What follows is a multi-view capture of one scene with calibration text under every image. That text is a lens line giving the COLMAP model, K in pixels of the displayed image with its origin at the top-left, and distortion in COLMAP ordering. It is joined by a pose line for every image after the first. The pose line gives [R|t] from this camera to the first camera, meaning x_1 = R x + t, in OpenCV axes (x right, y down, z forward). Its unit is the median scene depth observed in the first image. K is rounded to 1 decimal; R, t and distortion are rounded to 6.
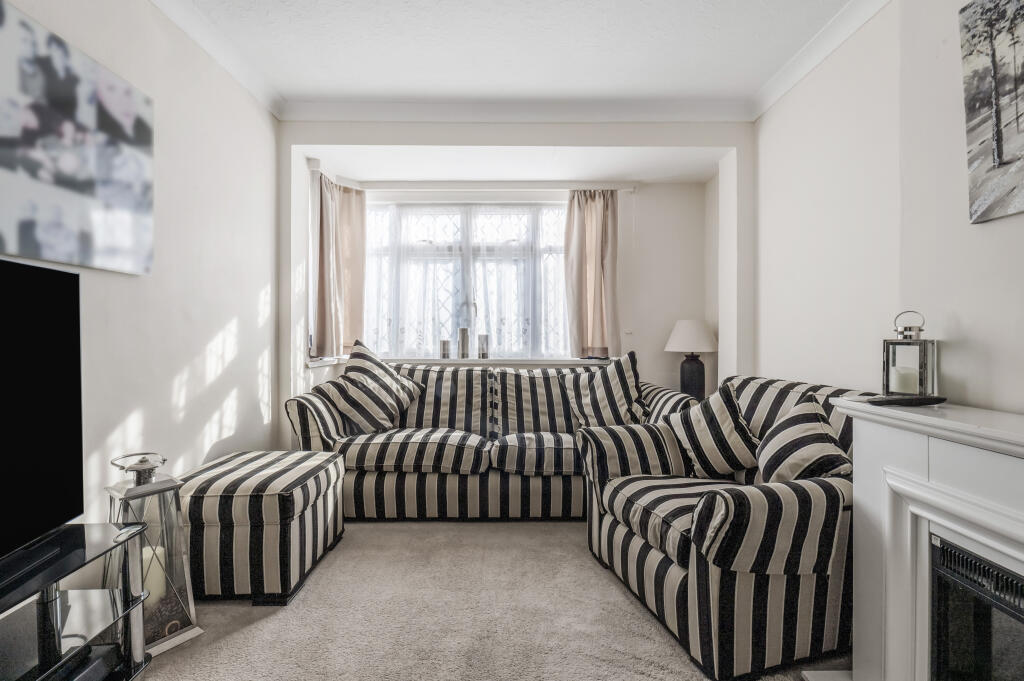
lens RADIAL K [[434.0, 0, 506.3], [0, 434.0, 337.7], [0, 0, 1]] dist [-0.000937, -0.002963]
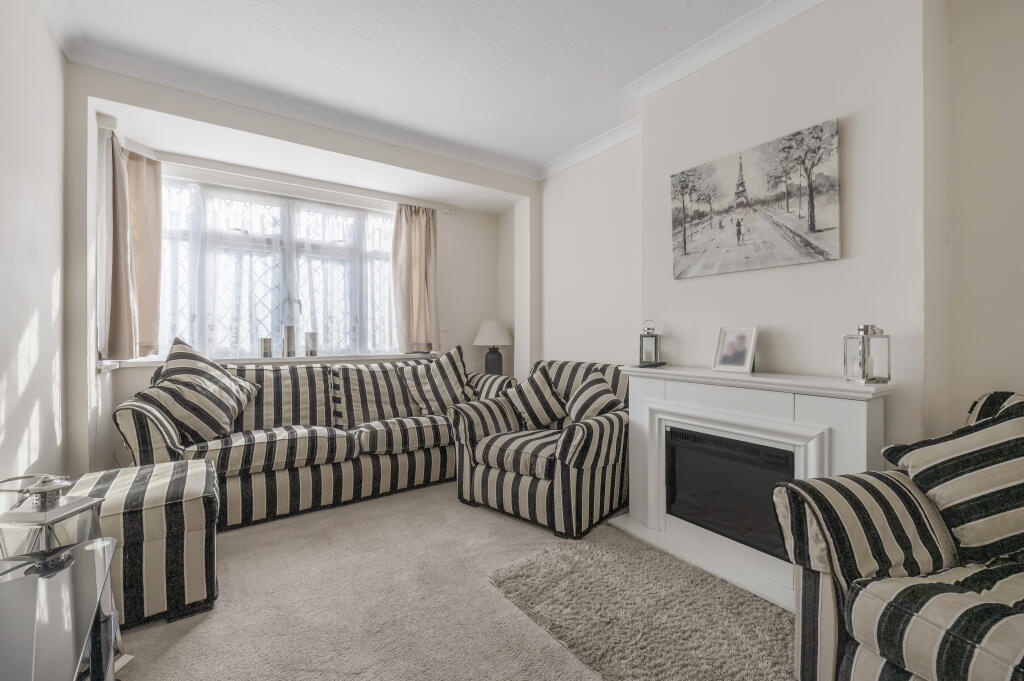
lens RADIAL K [[434.0, 0, 518.7], [0, 434.0, 338.9], [0, 0, 1]] dist [-0.000937, -0.002963]
pose [[0.815506, -0.008572, 0.578685, -0.347309], [0.004519, 0.999954, 0.008444, 0.002724], [-0.578731, -0.004271, 0.815507, -0.130725]]
